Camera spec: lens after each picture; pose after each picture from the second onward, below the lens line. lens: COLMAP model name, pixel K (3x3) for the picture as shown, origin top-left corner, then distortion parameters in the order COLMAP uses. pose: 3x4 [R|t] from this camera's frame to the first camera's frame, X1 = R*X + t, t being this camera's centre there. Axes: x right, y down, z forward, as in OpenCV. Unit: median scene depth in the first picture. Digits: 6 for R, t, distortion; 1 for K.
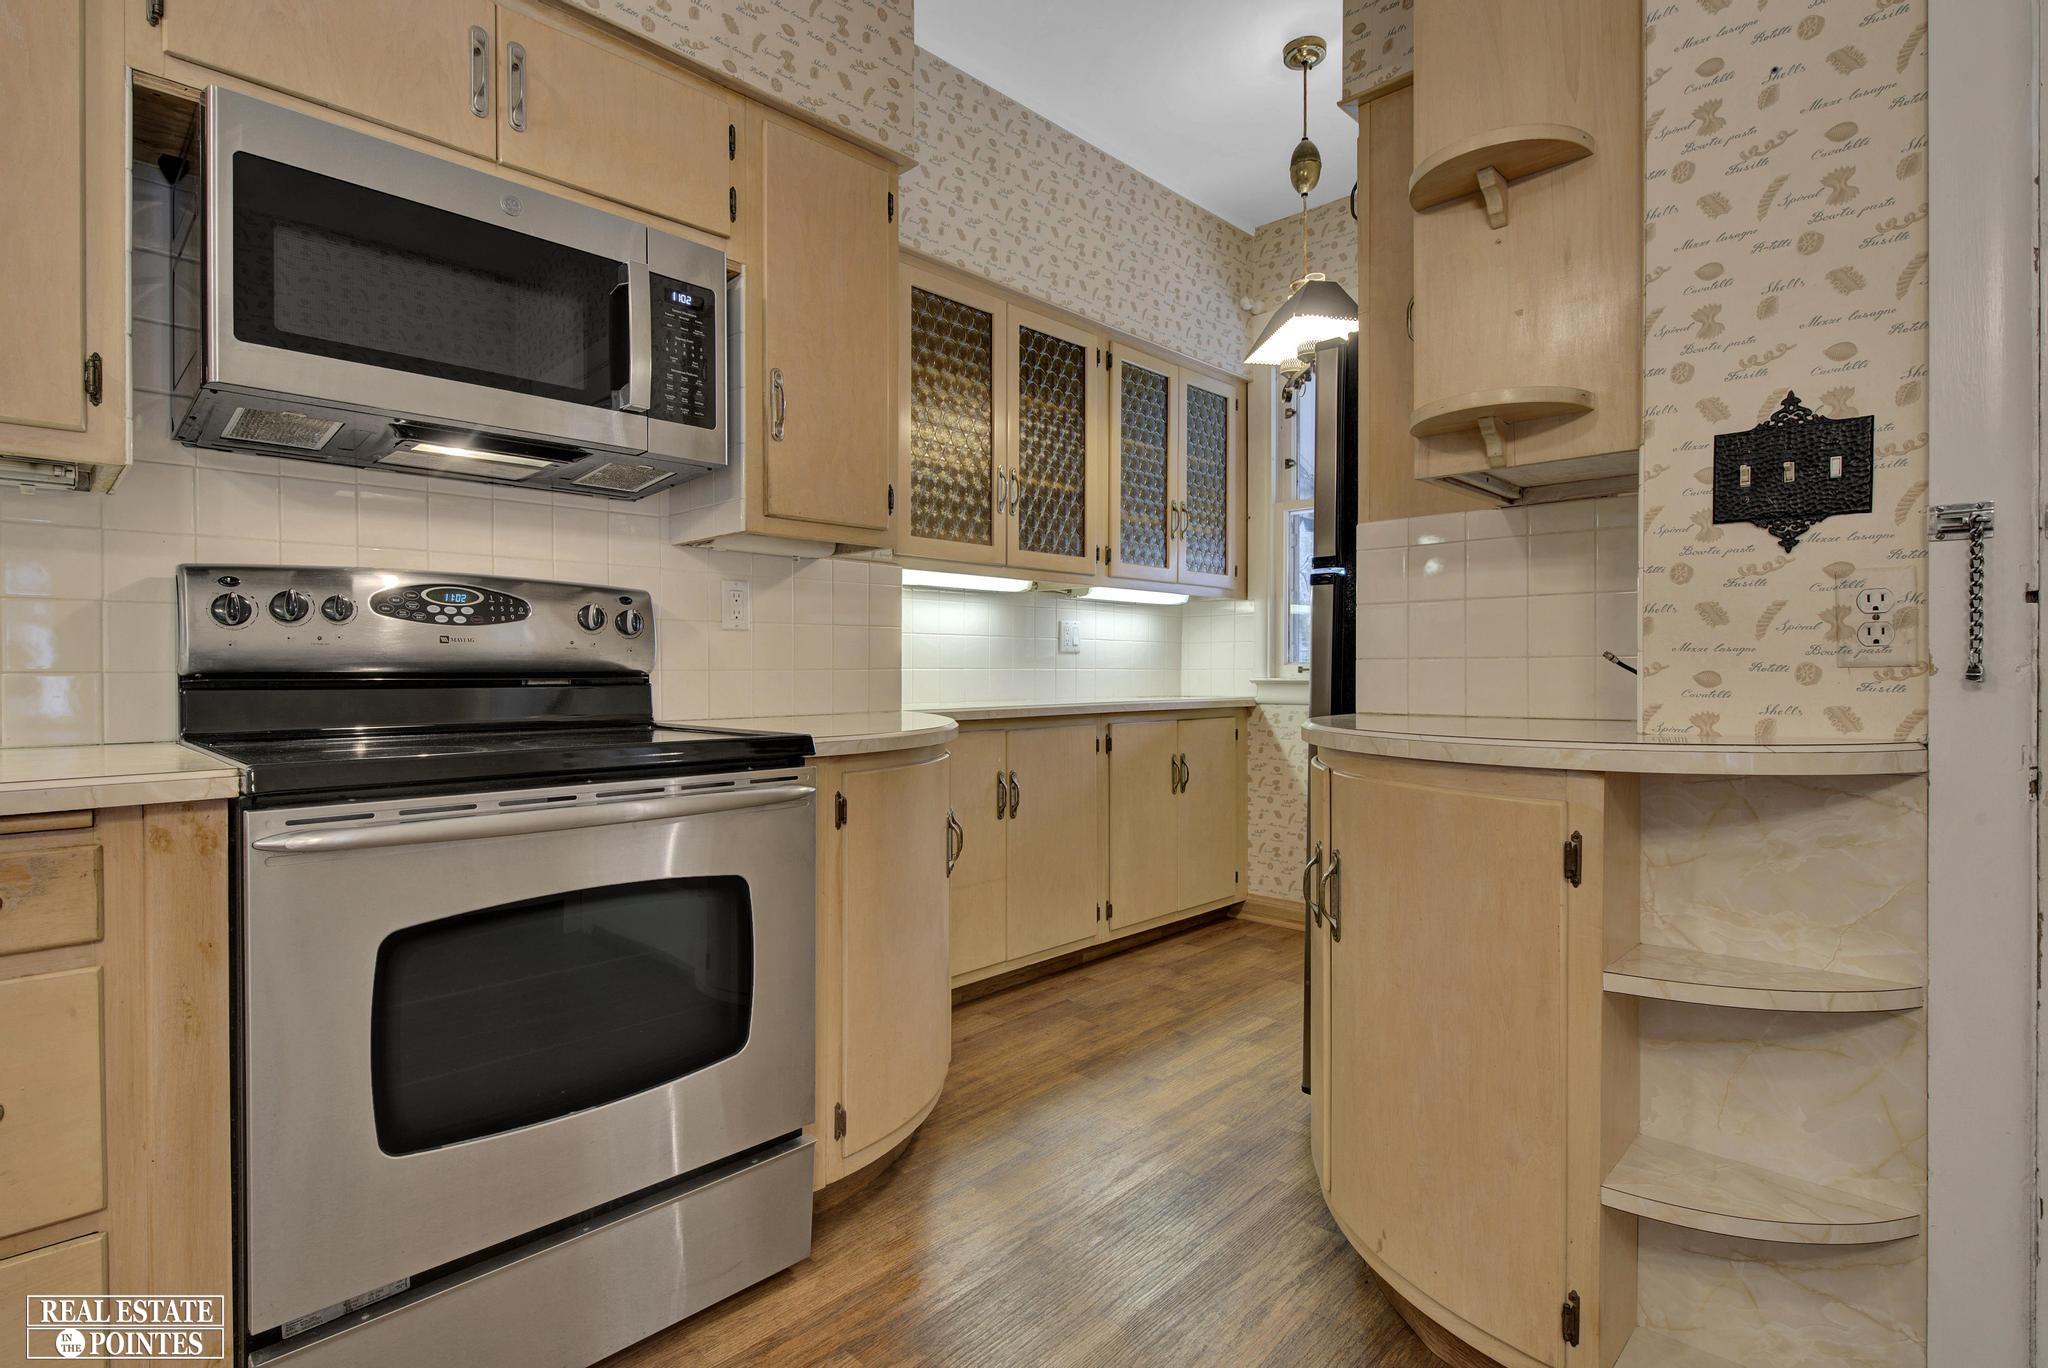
lens RADIAL K [[1080.7, 0, 1027.0], [0, 1080.7, 674.7], [0, 0, 1]] dist [-0.002814, -0.000389]
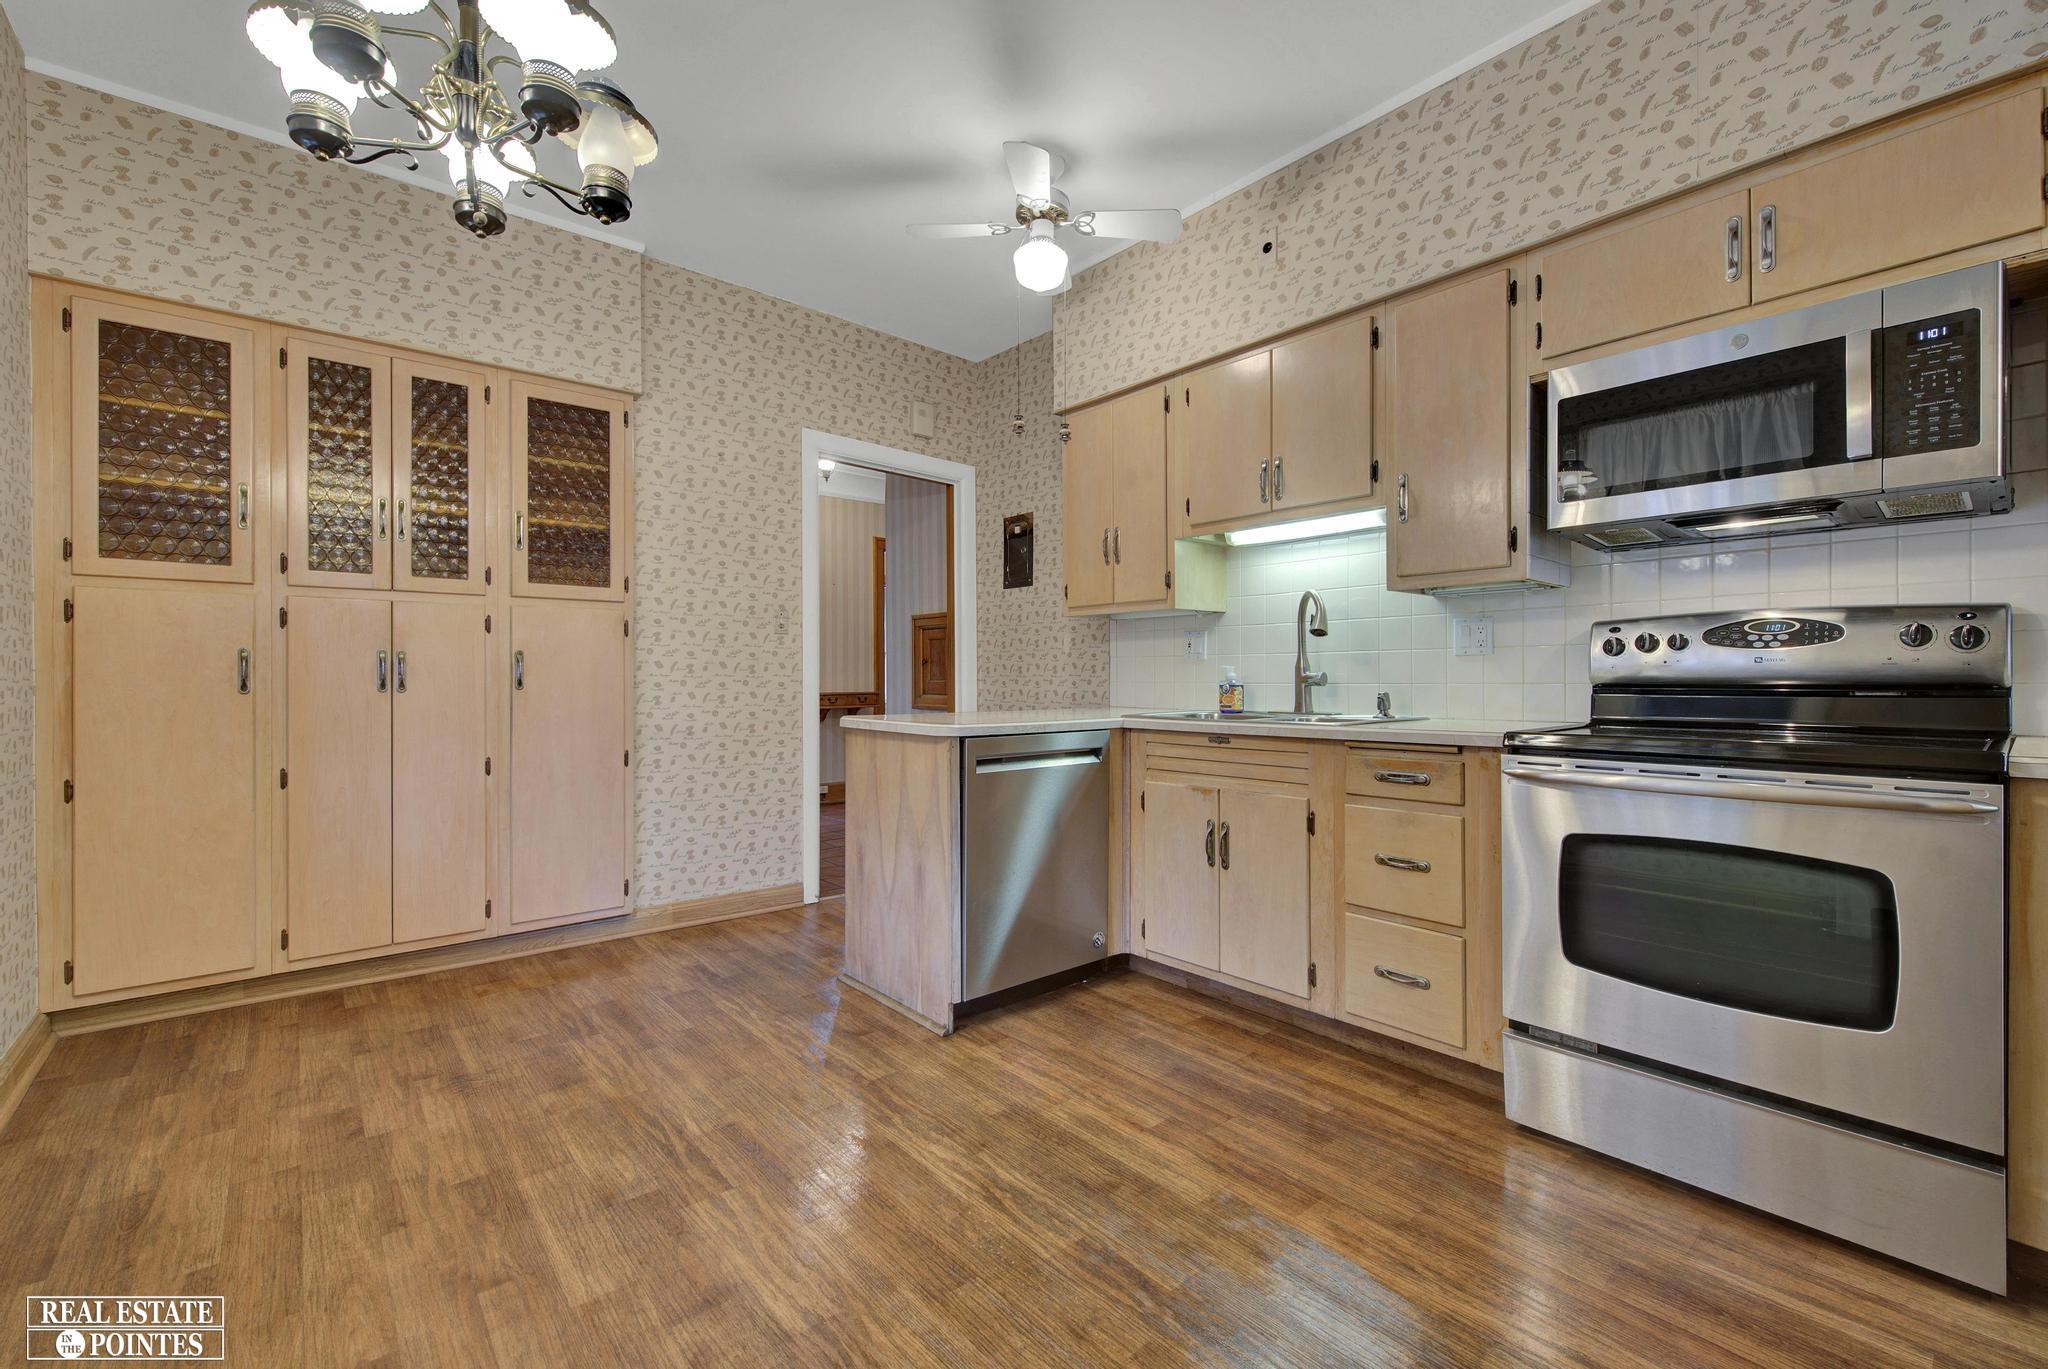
lens RADIAL K [[846.1, 0, 981.8], [0, 846.1, 681.3], [0, 0, 1]] dist [-0.000388, 0.000033]
pose [[-0.185847, 0.001900, -0.982577, 0.718786], [-0.000494, 0.999998, 0.002027, -0.007243], [0.982579, 0.000862, -0.185846, 0.249786]]
